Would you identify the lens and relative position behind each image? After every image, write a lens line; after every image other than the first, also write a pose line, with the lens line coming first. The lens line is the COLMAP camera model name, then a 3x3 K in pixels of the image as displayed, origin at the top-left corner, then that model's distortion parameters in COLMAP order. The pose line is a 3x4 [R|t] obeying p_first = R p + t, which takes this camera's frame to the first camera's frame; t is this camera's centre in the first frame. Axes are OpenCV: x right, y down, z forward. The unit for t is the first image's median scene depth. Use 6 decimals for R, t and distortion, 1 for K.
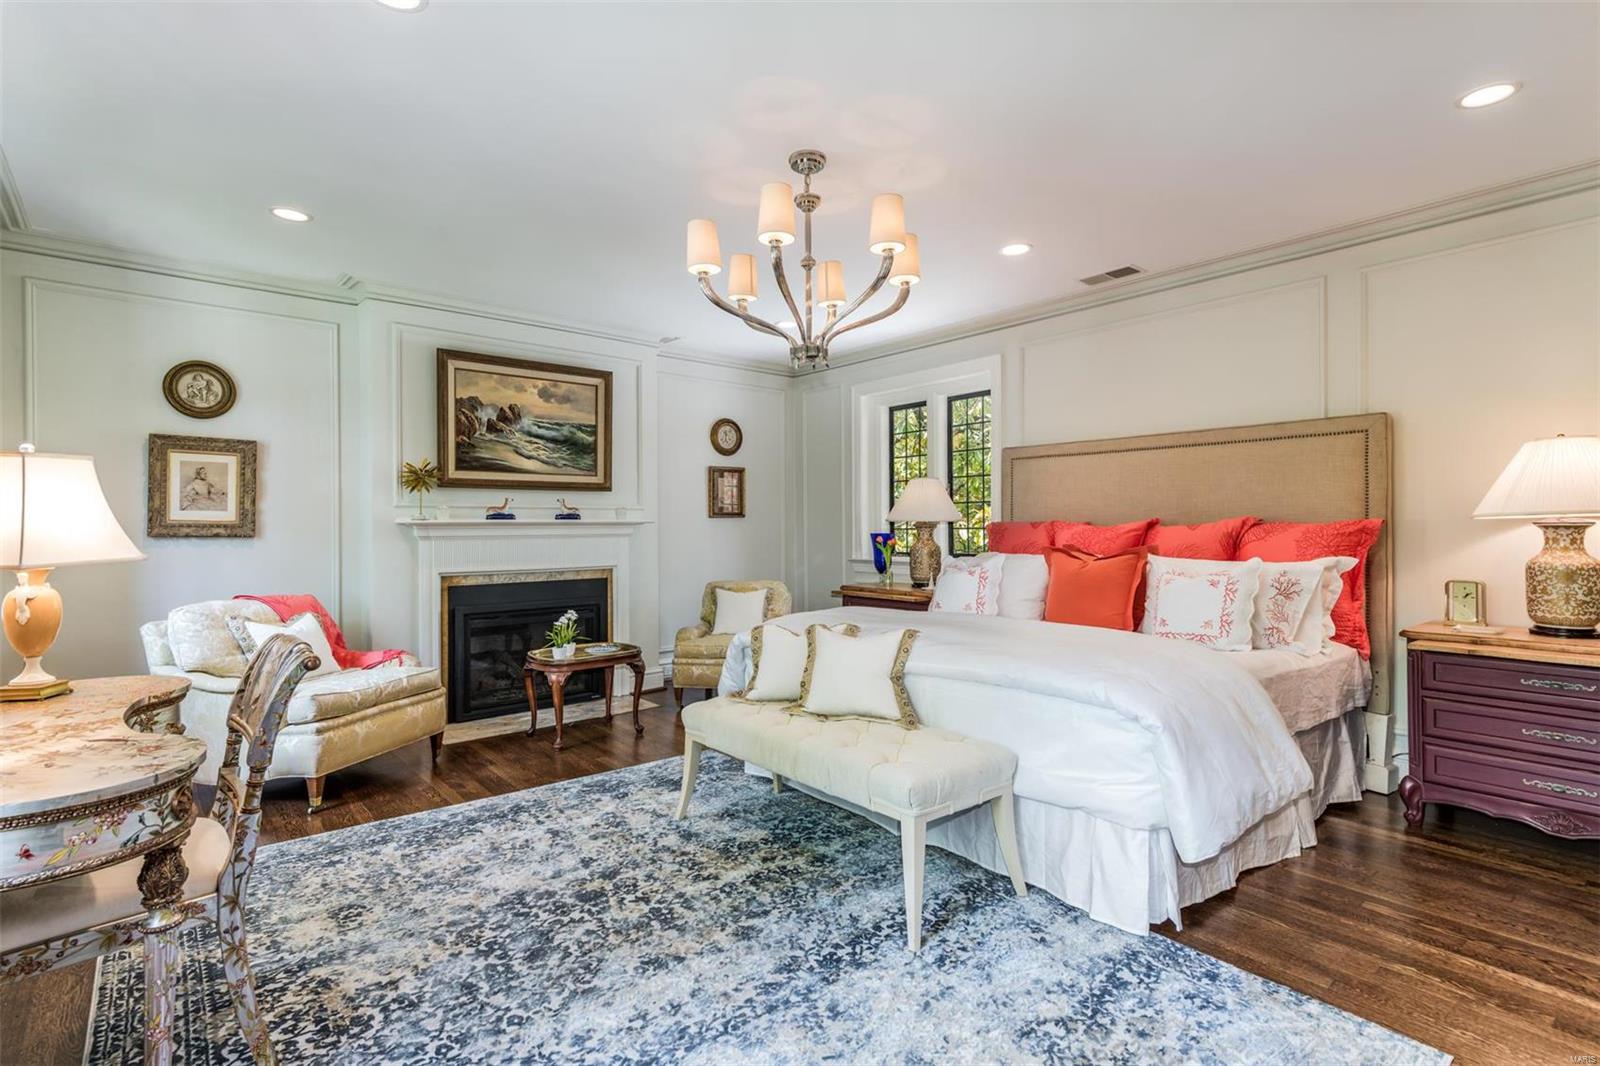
lens RADIAL K [[787.3, 0, 808.3], [0, 787.3, 524.1], [0, 0, 1]] dist [0.015262, -0.000266]
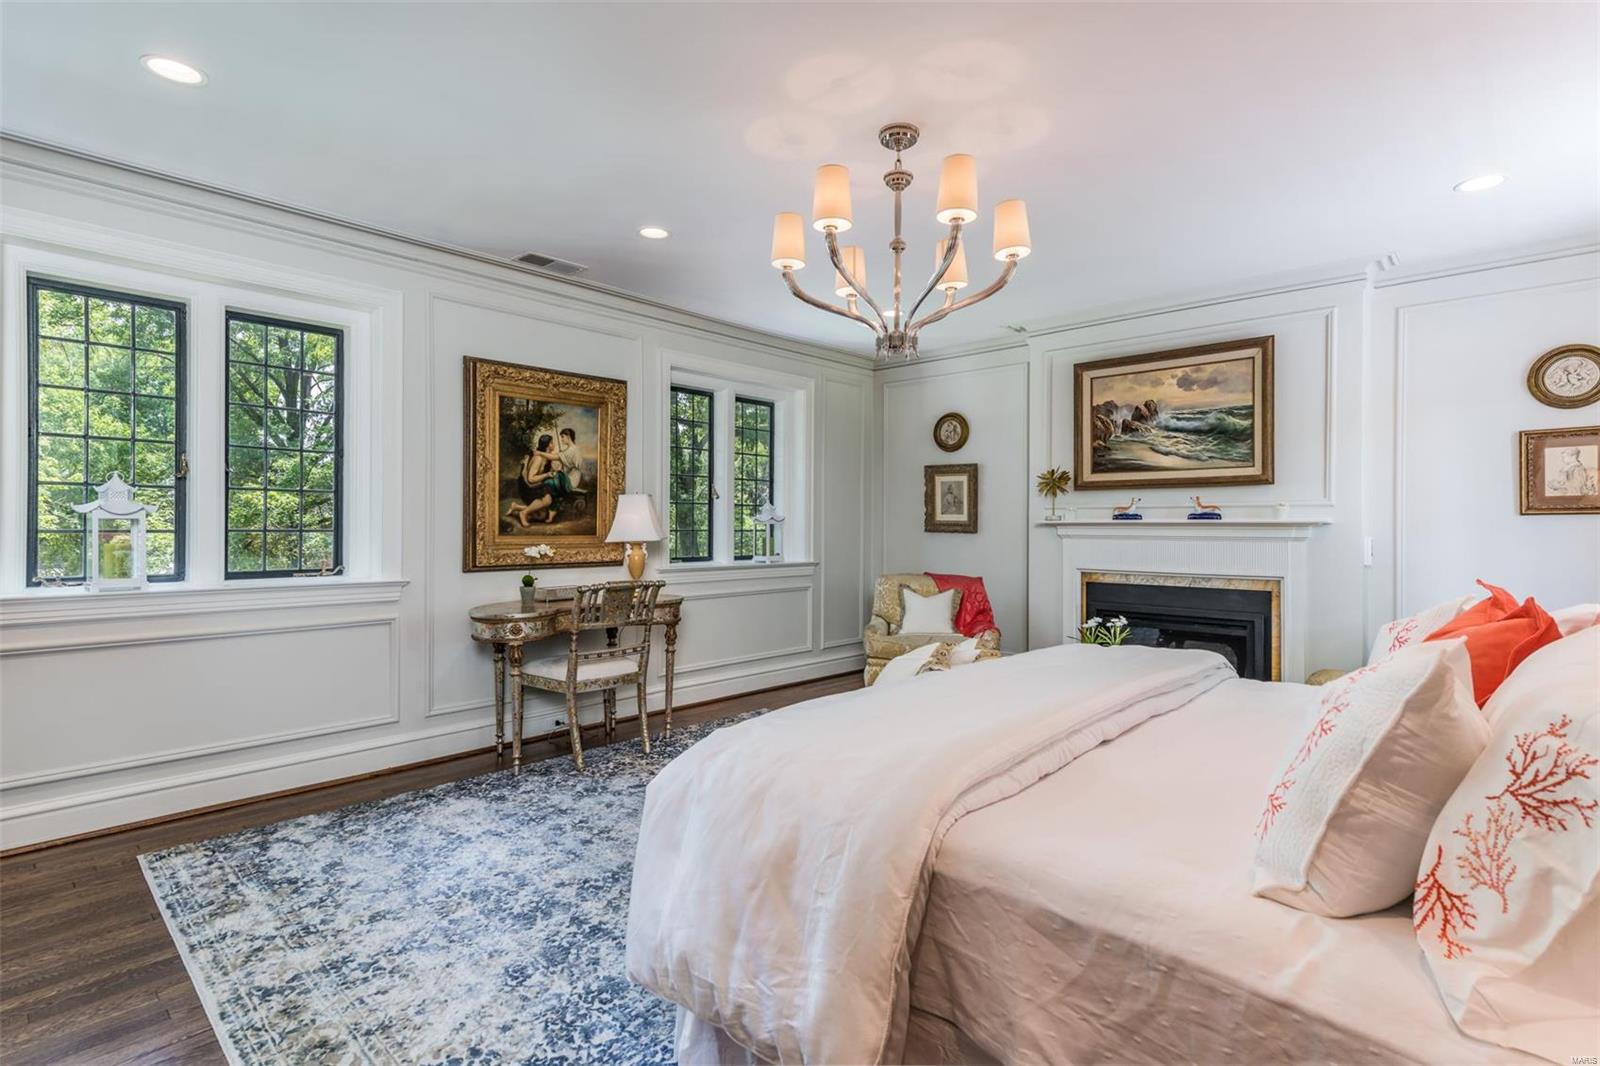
lens RADIAL K [[787.3, 0, 808.3], [0, 787.3, 524.1], [0, 0, 1]] dist [0.015262, -0.000266]
pose [[0.109003, 0.002051, -0.994039, 0.550198], [-0.003621, 0.999992, 0.001667, -0.000374], [0.994035, 0.003418, 0.109010, 0.484383]]
